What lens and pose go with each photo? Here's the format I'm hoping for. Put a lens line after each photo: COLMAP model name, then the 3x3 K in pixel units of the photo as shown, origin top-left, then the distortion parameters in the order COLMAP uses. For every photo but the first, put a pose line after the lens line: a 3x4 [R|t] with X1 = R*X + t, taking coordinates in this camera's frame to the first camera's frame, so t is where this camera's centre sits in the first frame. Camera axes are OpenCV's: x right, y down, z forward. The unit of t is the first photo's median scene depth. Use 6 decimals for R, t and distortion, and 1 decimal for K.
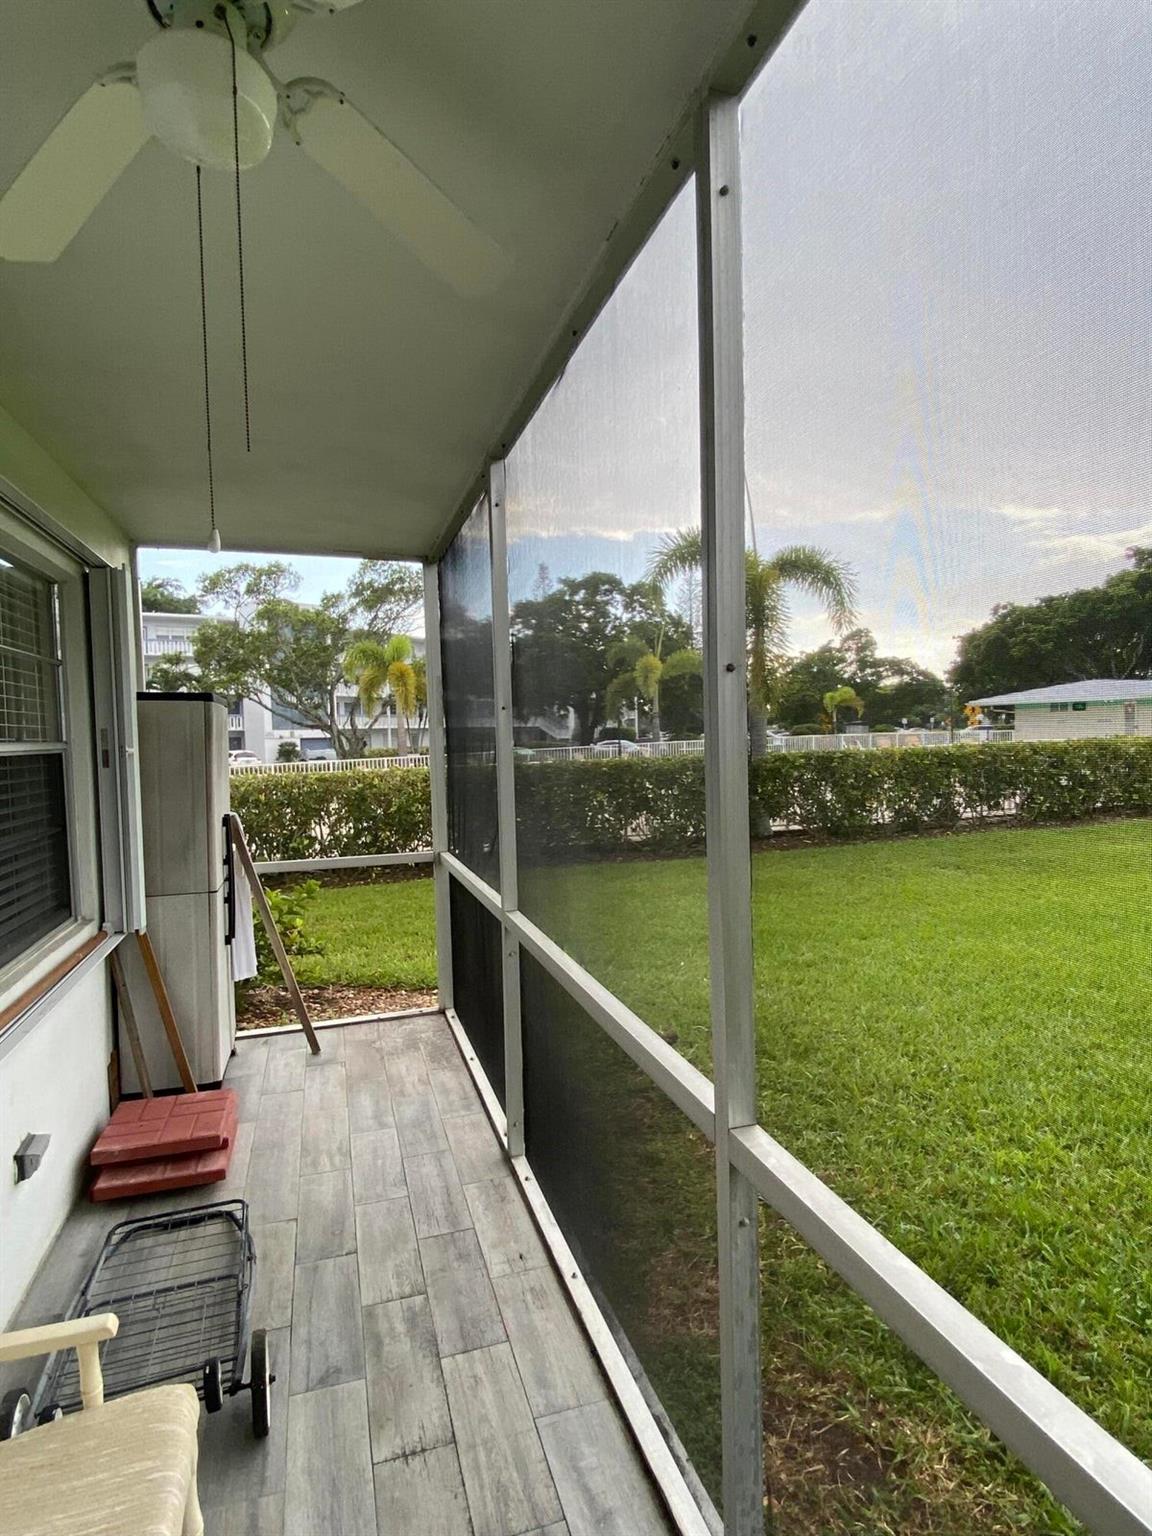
lens RADIAL K [[815.8, 0, 576.0], [0, 815.8, 768.0], [0, 0, 1]] dist [0.043029, -0.041070]
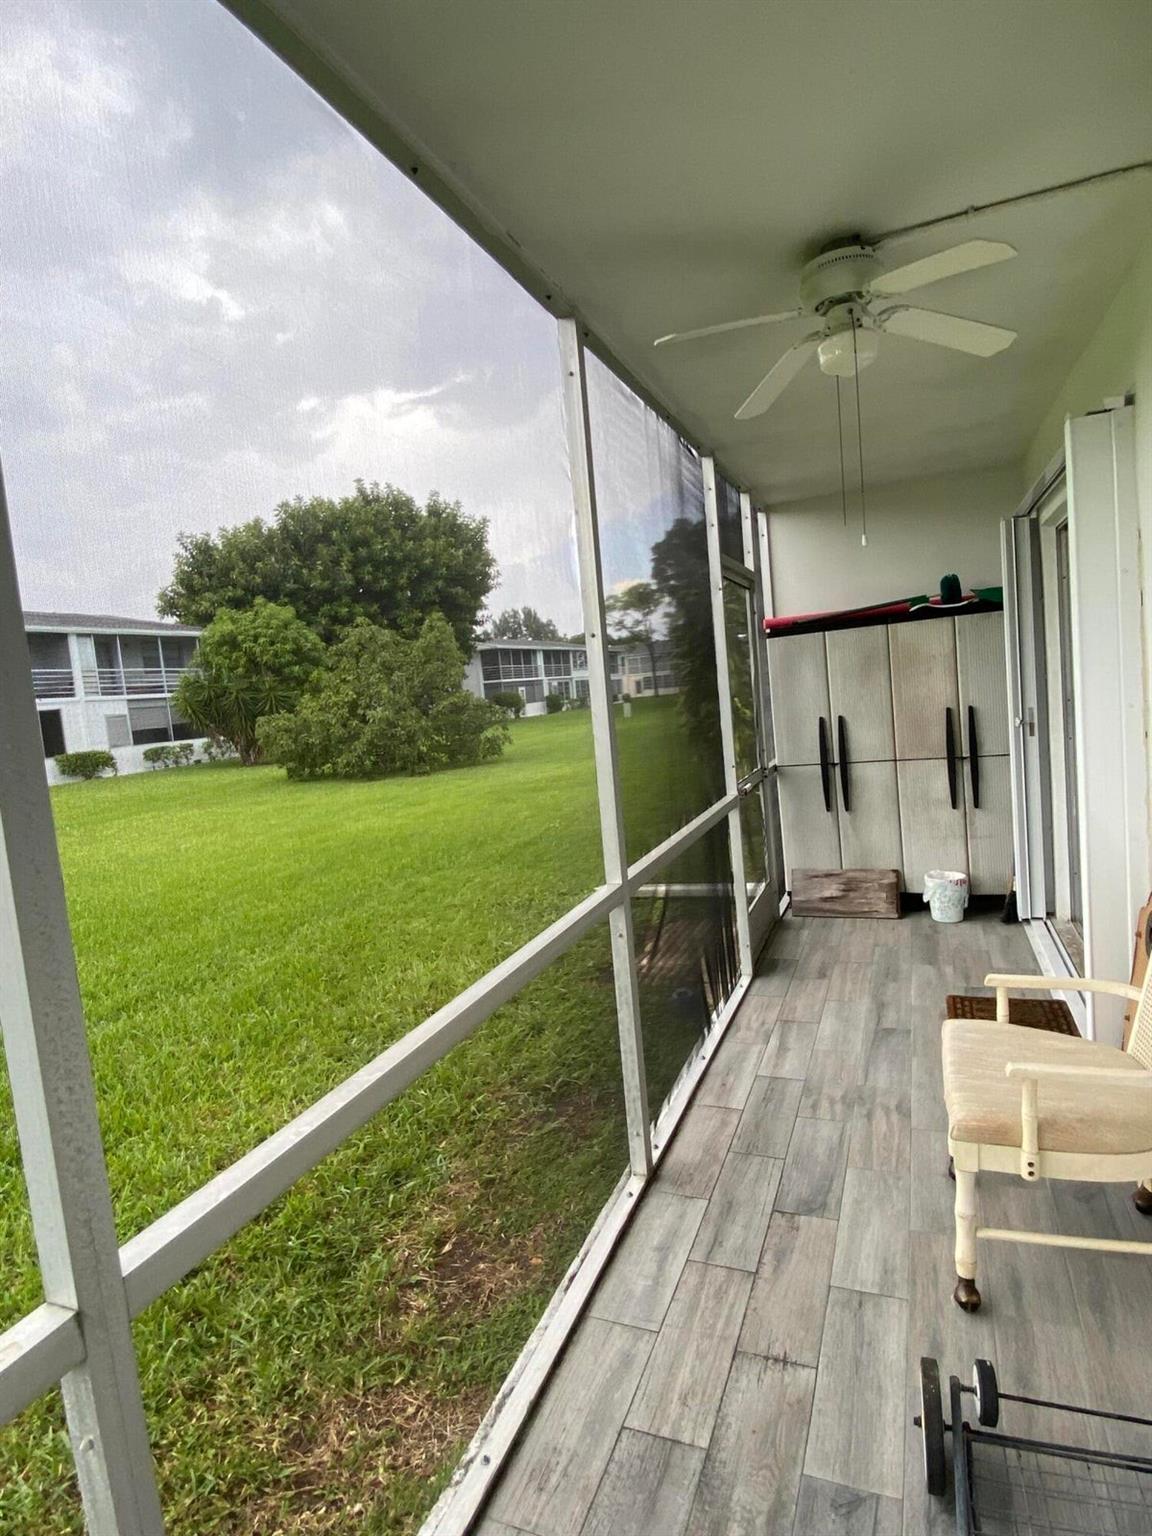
lens RADIAL K [[815.8, 0, 576.0], [0, 815.8, 768.0], [0, 0, 1]] dist [0.043029, -0.041070]
pose [[-0.765406, 0.036290, 0.642524, -0.651512], [0.134241, 0.985449, 0.104255, -0.024920], [-0.629391, 0.166050, -0.759140, 1.710856]]
